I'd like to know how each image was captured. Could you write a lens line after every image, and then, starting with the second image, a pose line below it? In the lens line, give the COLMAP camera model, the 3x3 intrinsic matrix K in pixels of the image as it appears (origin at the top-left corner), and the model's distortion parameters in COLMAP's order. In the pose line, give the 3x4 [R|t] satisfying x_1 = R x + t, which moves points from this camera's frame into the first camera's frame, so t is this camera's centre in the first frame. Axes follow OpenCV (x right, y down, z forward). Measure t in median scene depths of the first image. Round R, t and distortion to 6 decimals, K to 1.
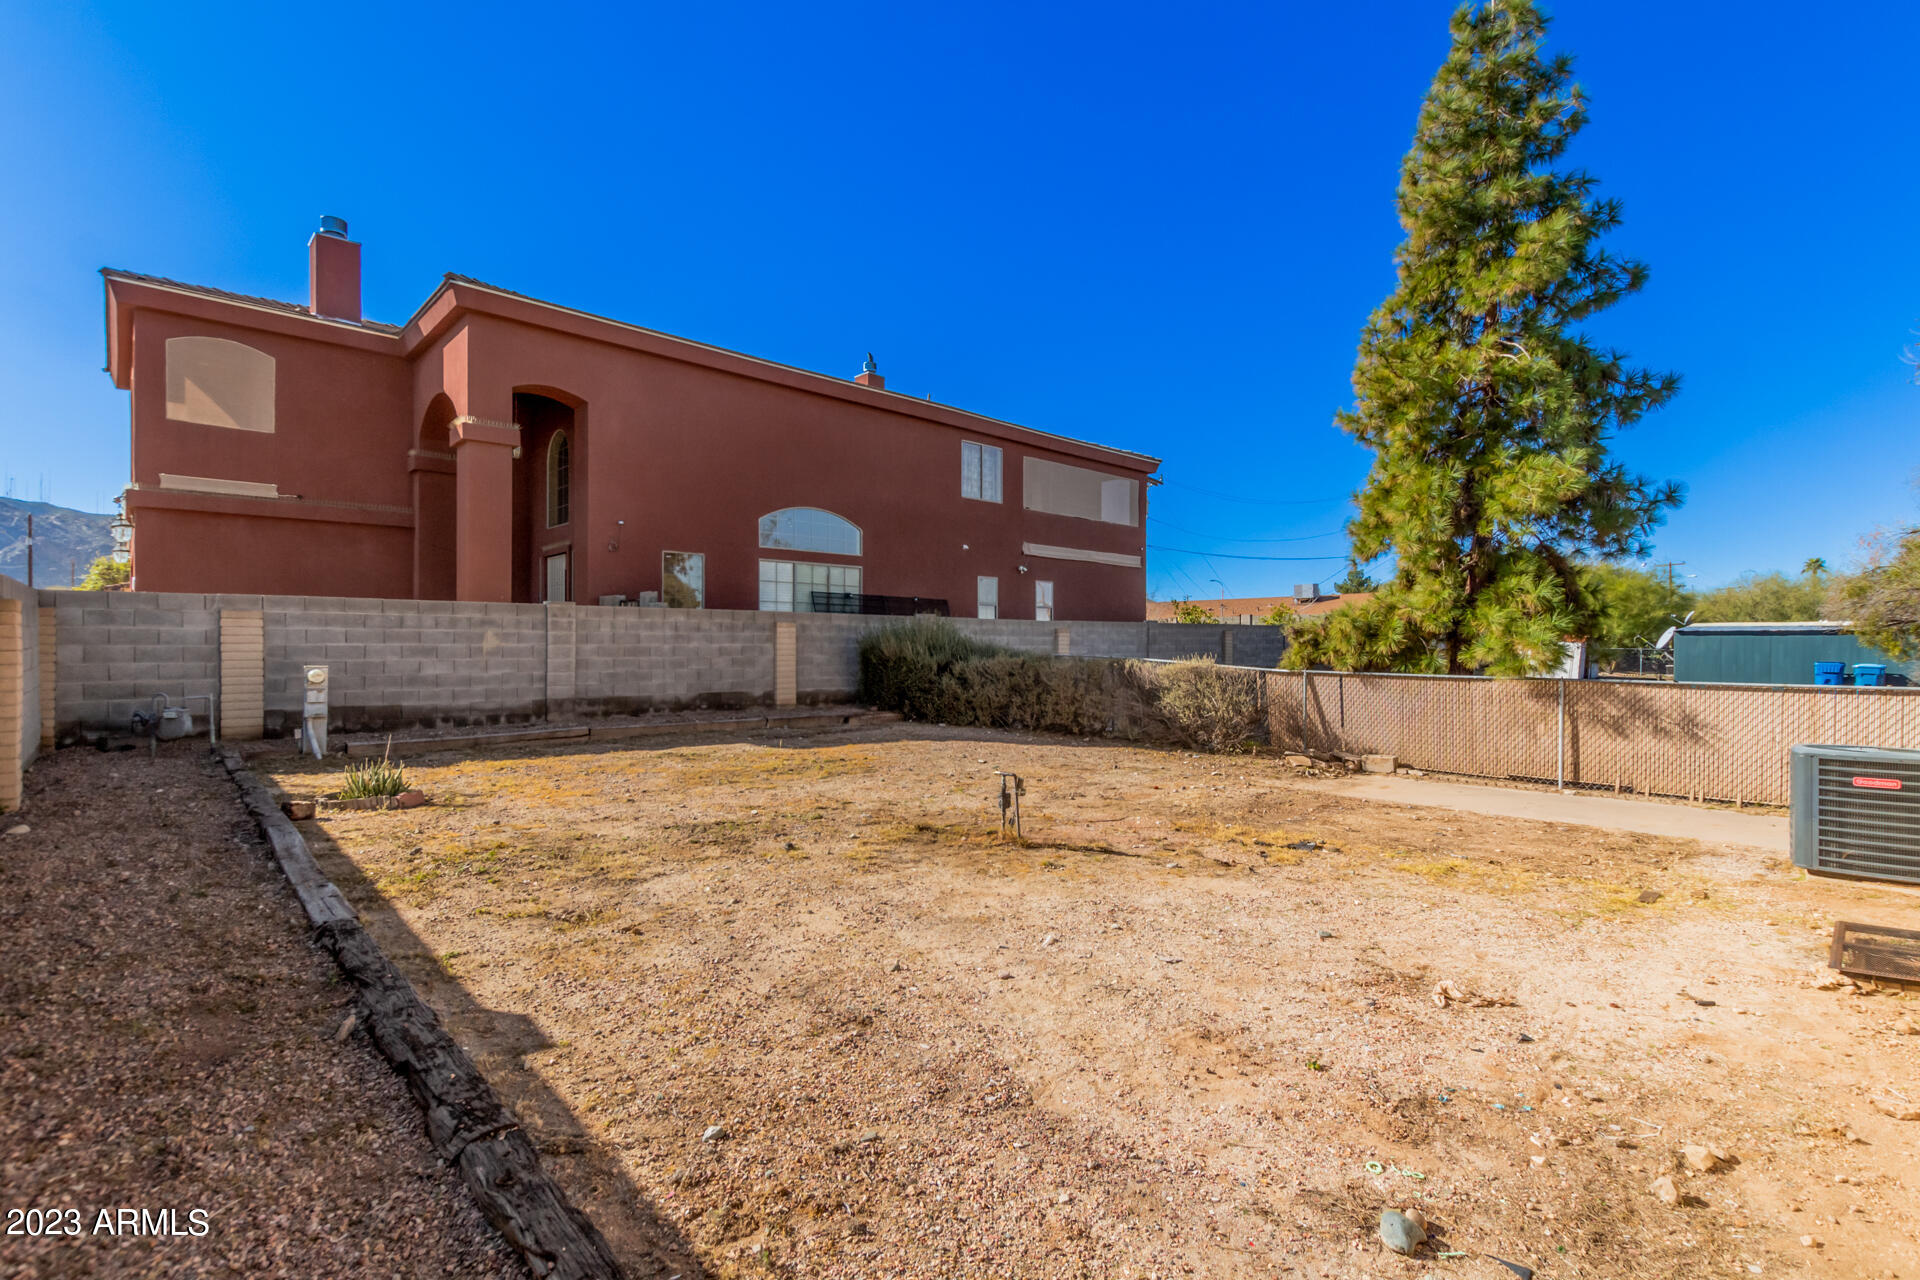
lens RADIAL K [[911.0, 0, 963.8], [0, 911.0, 658.4], [0, 0, 1]] dist [0.003293, -0.000243]
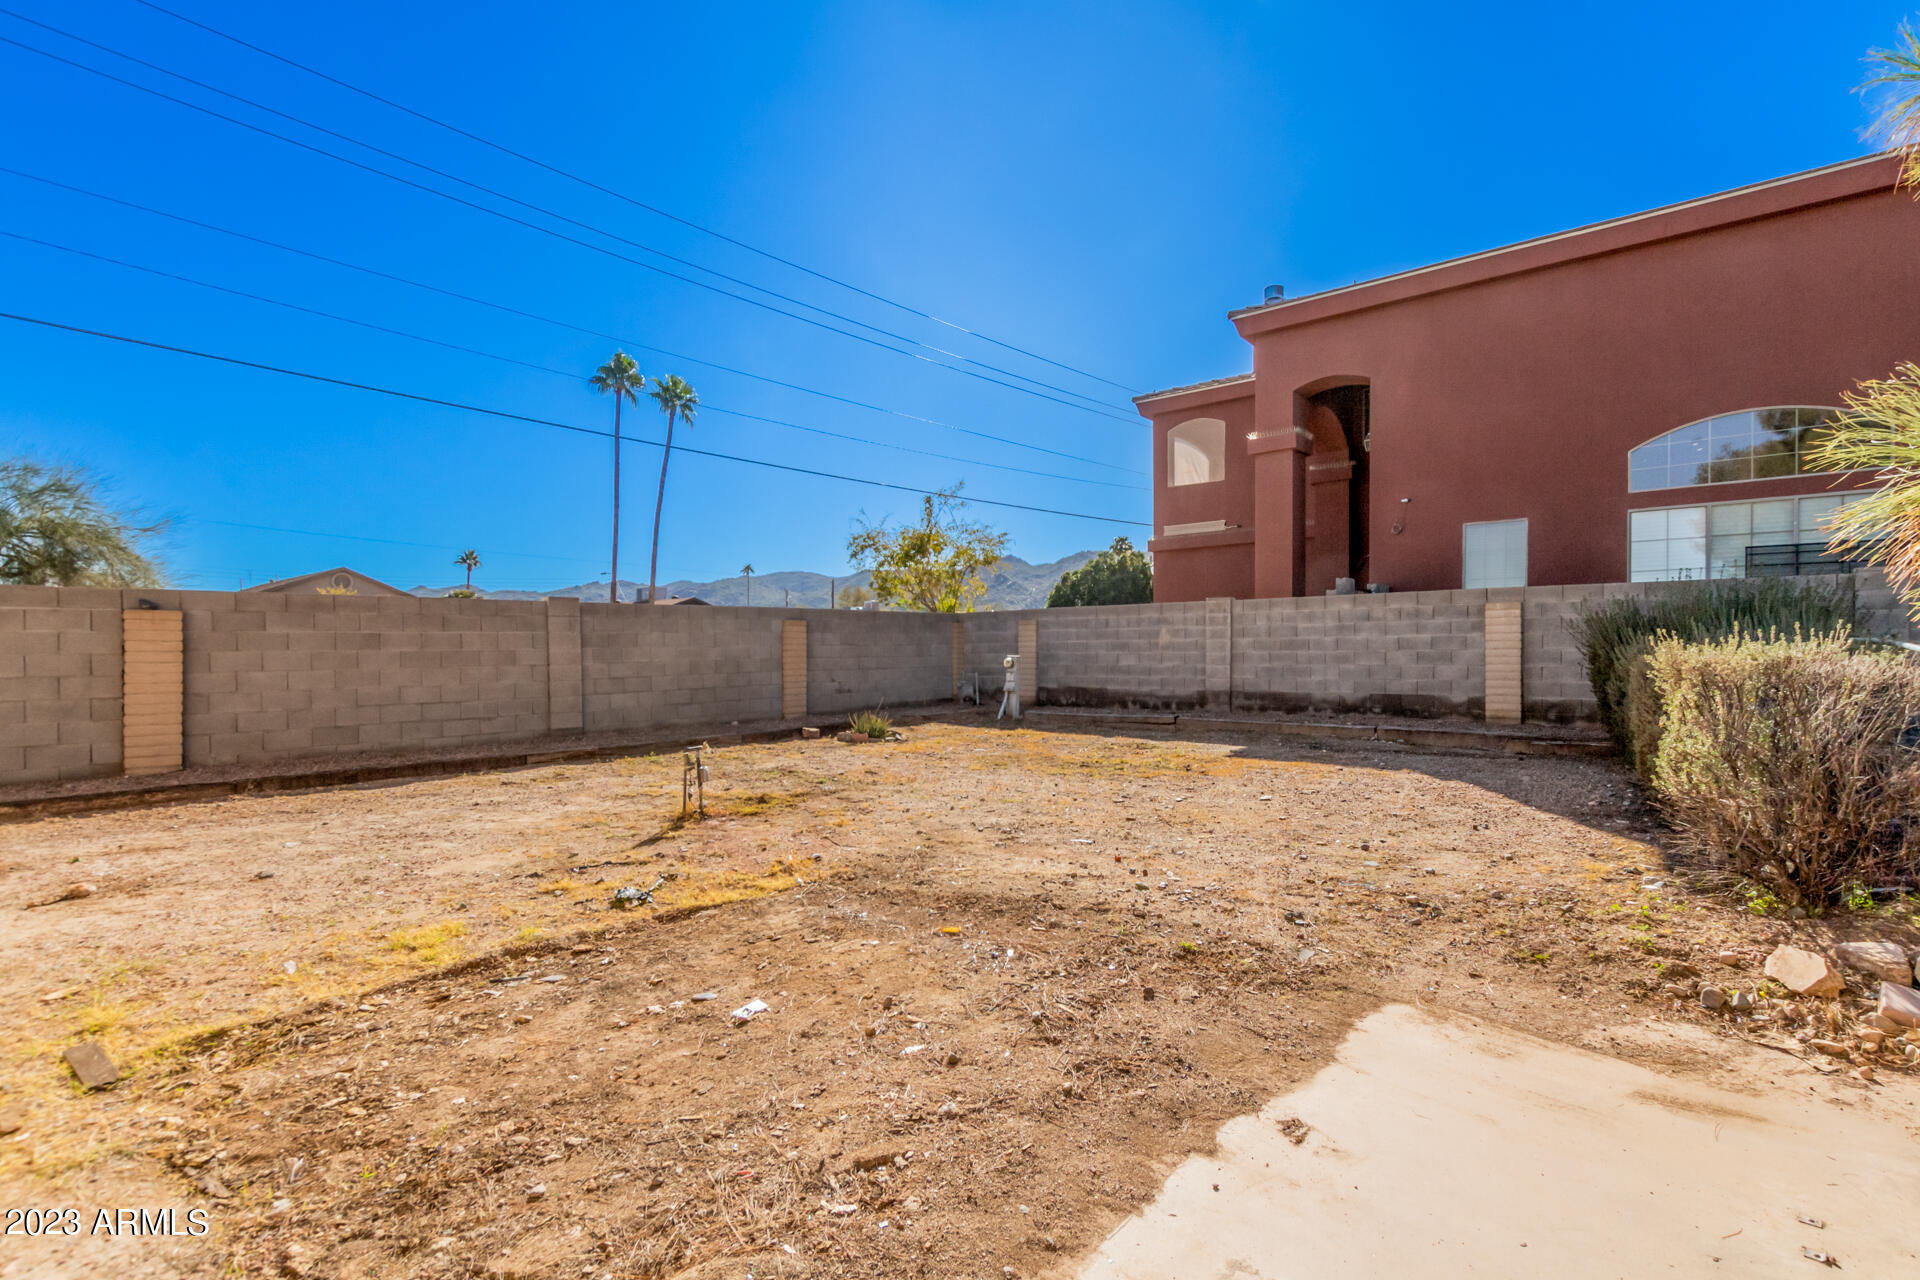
lens RADIAL K [[911.0, 0, 963.8], [0, 911.0, 658.4], [0, 0, 1]] dist [0.003293, -0.000243]
pose [[0.101702, -0.001271, -0.994814, 0.541781], [-0.011642, 0.999929, -0.002467, 0.012658], [0.994747, 0.011833, 0.101680, 0.576555]]
